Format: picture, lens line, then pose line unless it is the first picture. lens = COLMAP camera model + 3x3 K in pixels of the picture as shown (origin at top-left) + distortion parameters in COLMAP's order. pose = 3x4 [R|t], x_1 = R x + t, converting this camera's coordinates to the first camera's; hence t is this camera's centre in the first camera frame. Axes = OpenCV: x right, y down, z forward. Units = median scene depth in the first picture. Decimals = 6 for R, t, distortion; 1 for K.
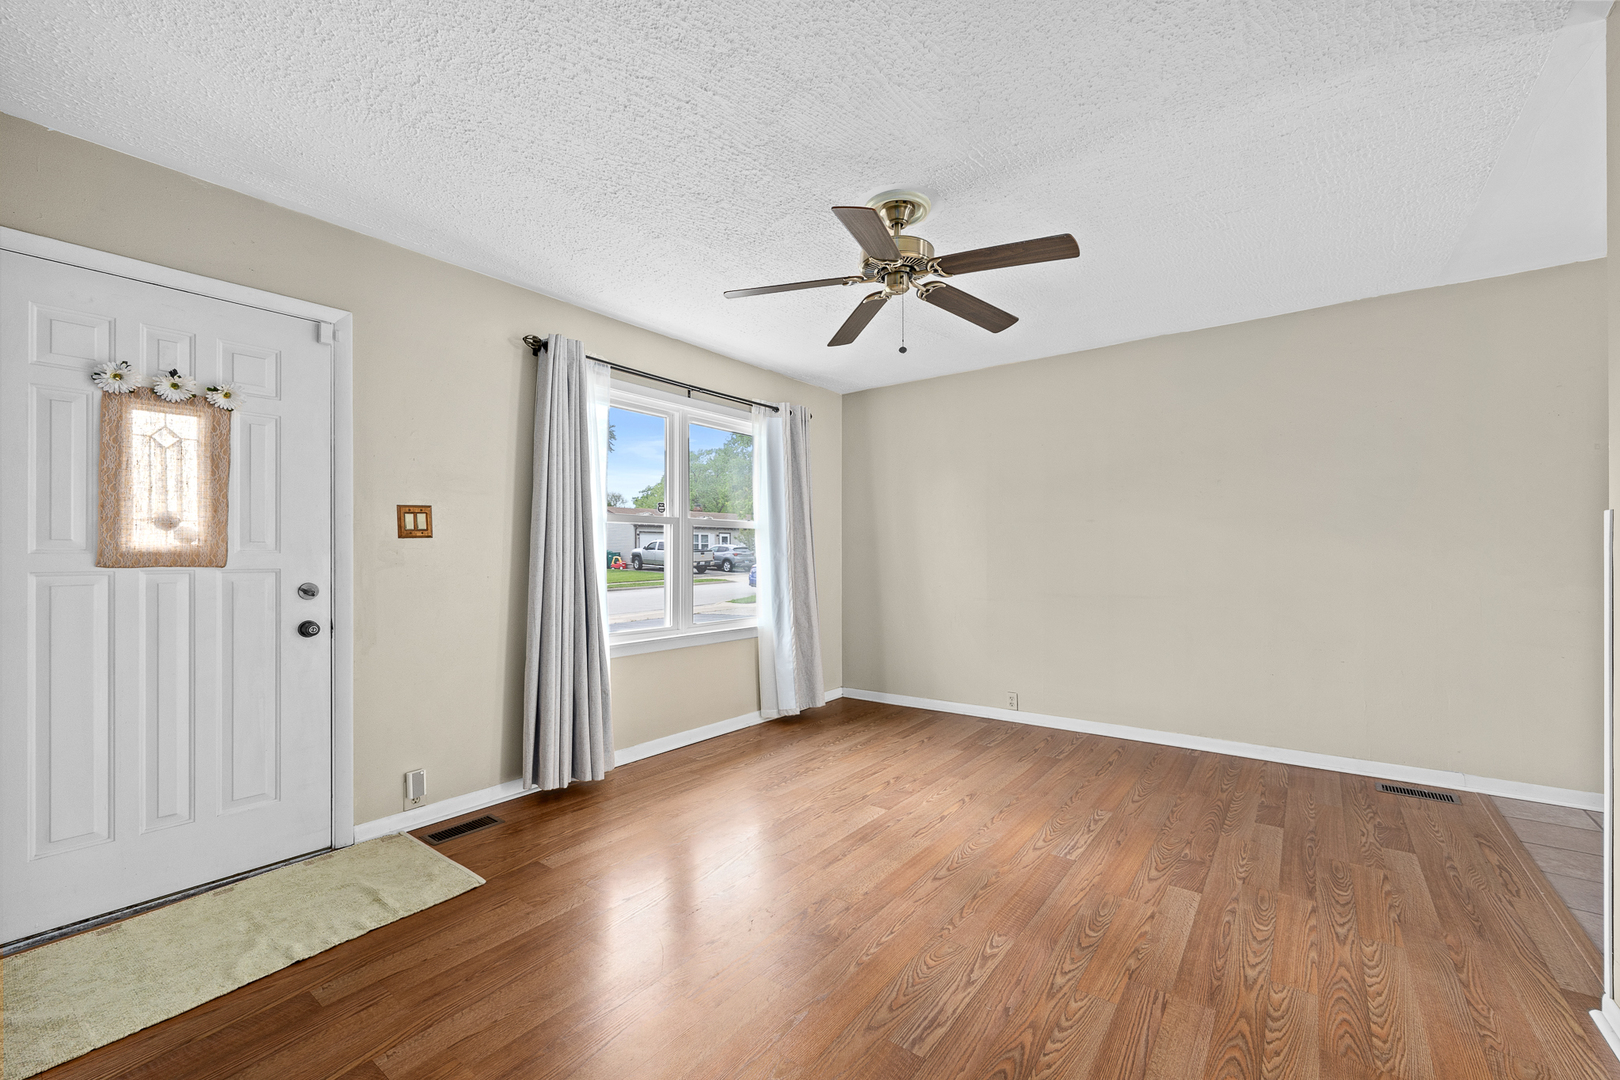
lens RADIAL K [[653.2, 0, 814.3], [0, 653.2, 552.0], [0, 0, 1]] dist [-0.000452, -0.000074]
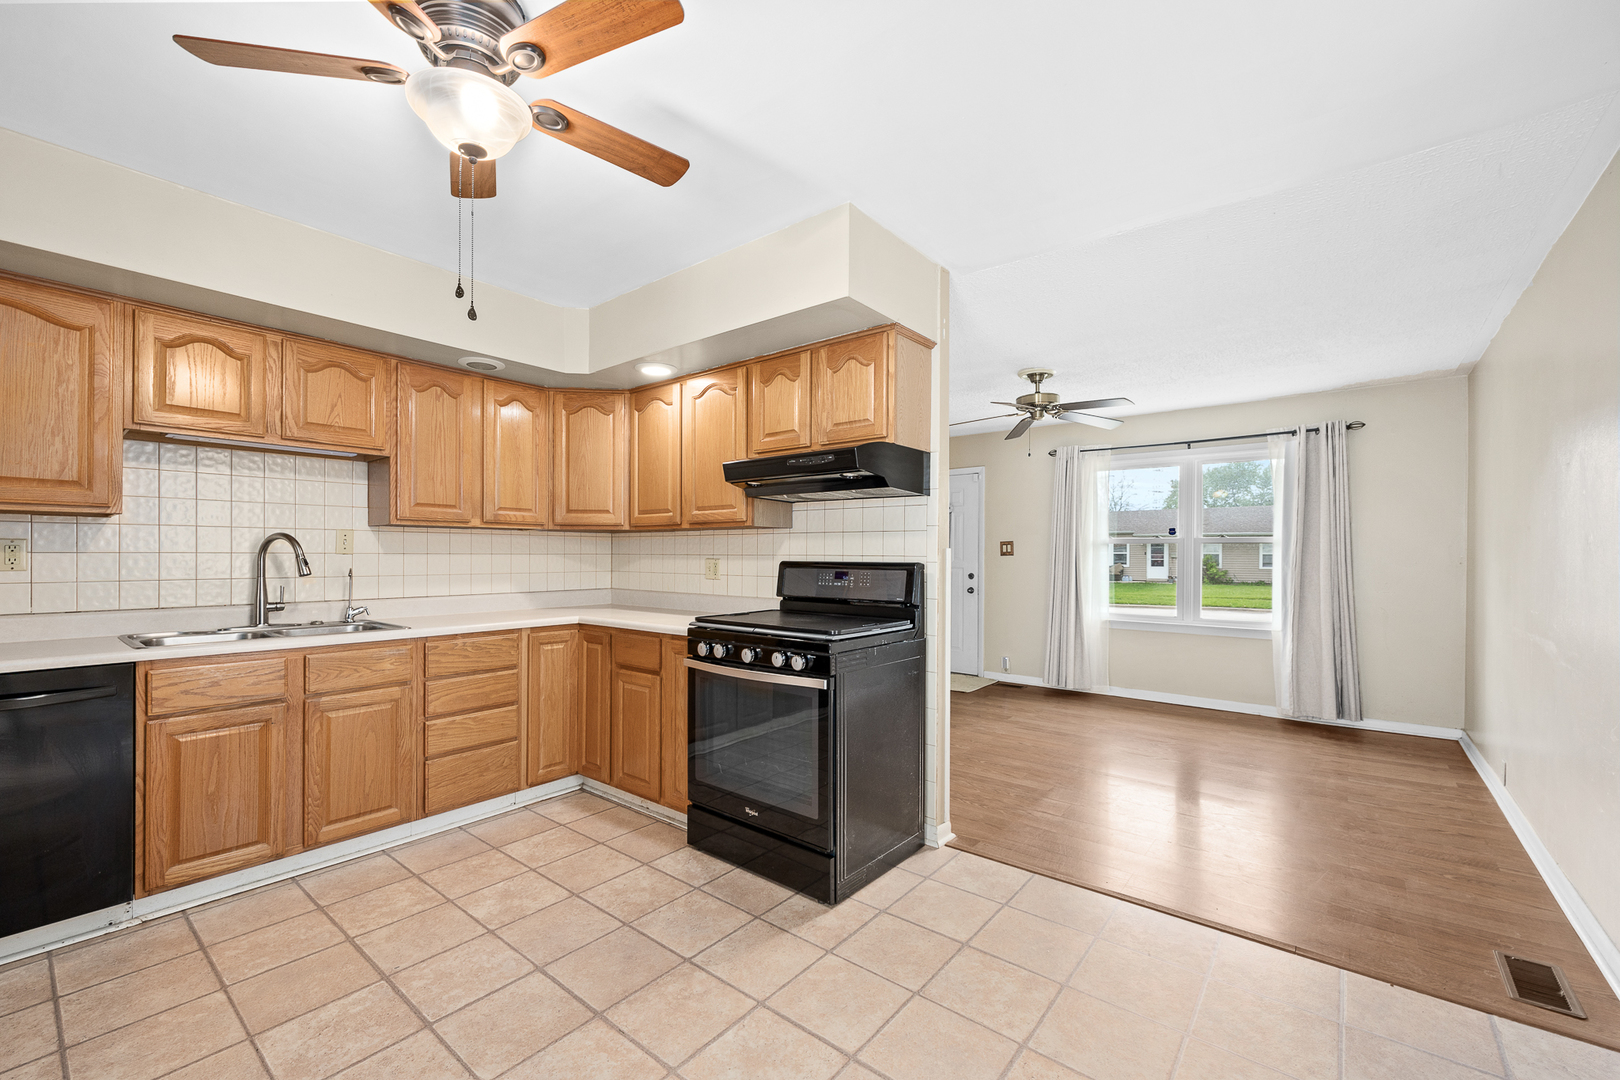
lens RADIAL K [[653.2, 0, 807.1], [0, 653.2, 554.6], [0, 0, 1]] dist [-0.000452, -0.000074]
pose [[-0.038603, 0.001572, -0.999253, 1.975182], [0.001544, 0.999998, 0.001514, -0.034599], [0.999253, -0.001485, -0.038605, 0.447341]]
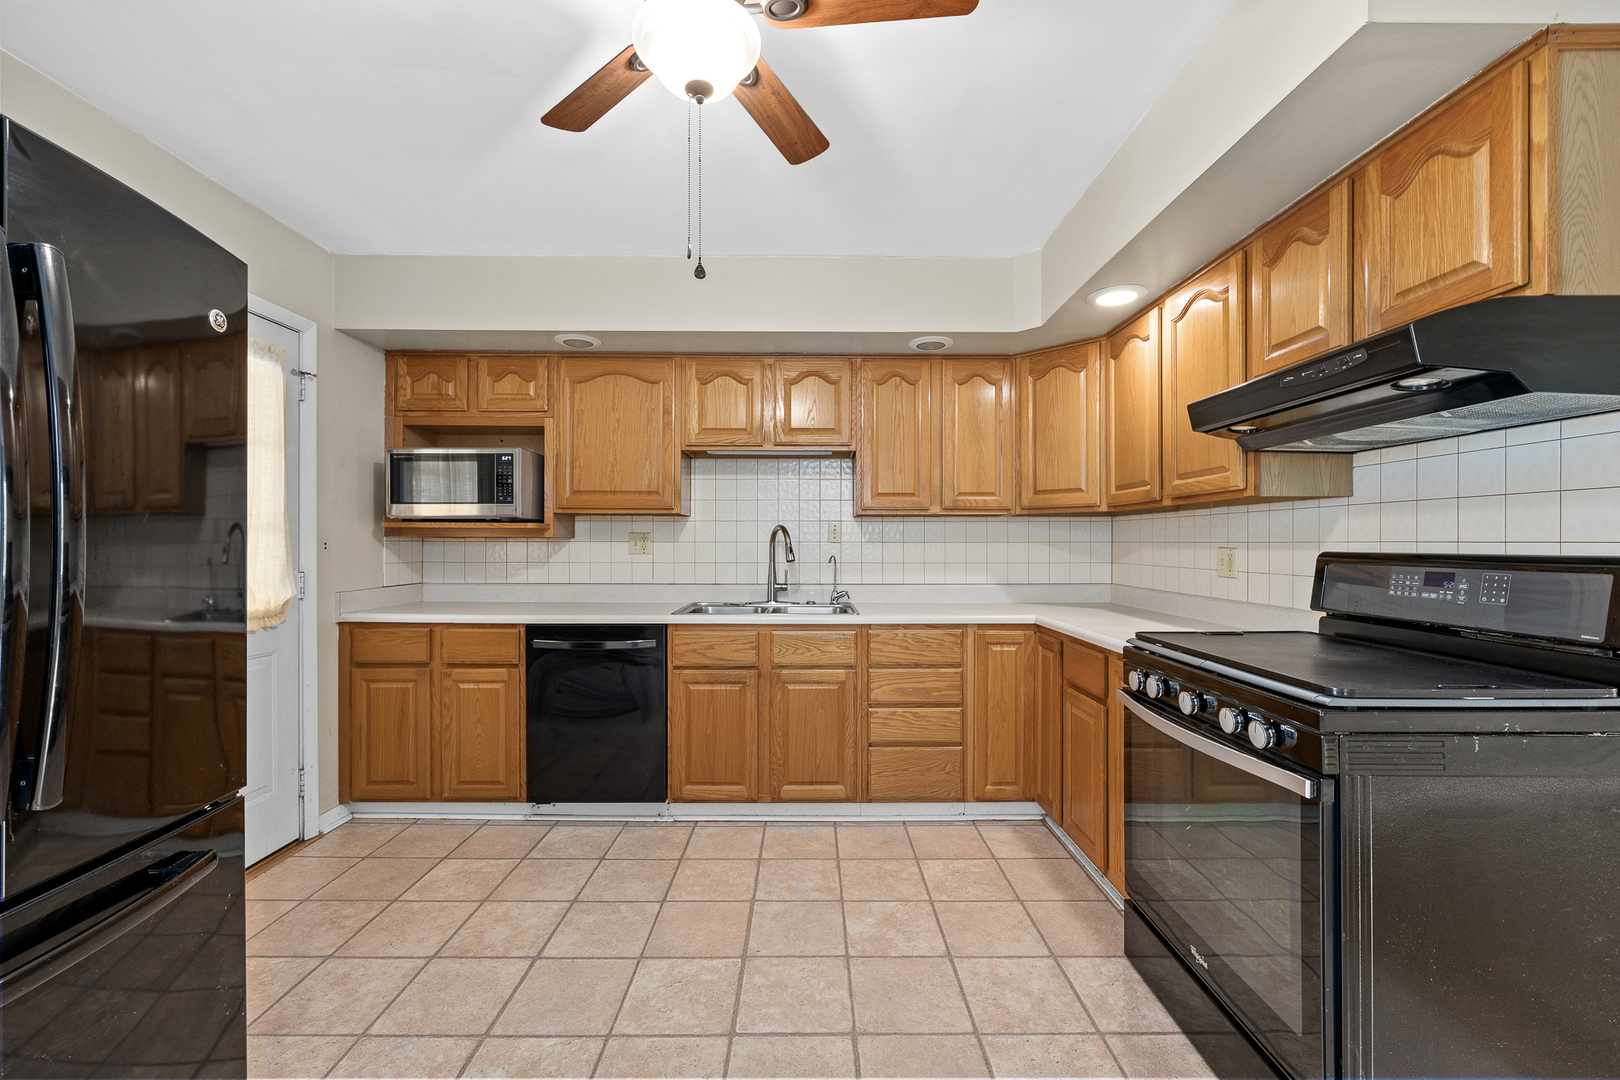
lens RADIAL K [[653.2, 0, 813.8], [0, 653.2, 540.5], [0, 0, 1]] dist [-0.000452, -0.000074]
pose [[-0.794865, -0.000287, -0.606787, 1.635610], [0.004279, 0.999972, -0.006078, -0.031325], [0.606771, -0.007427, -0.794842, 0.599690]]
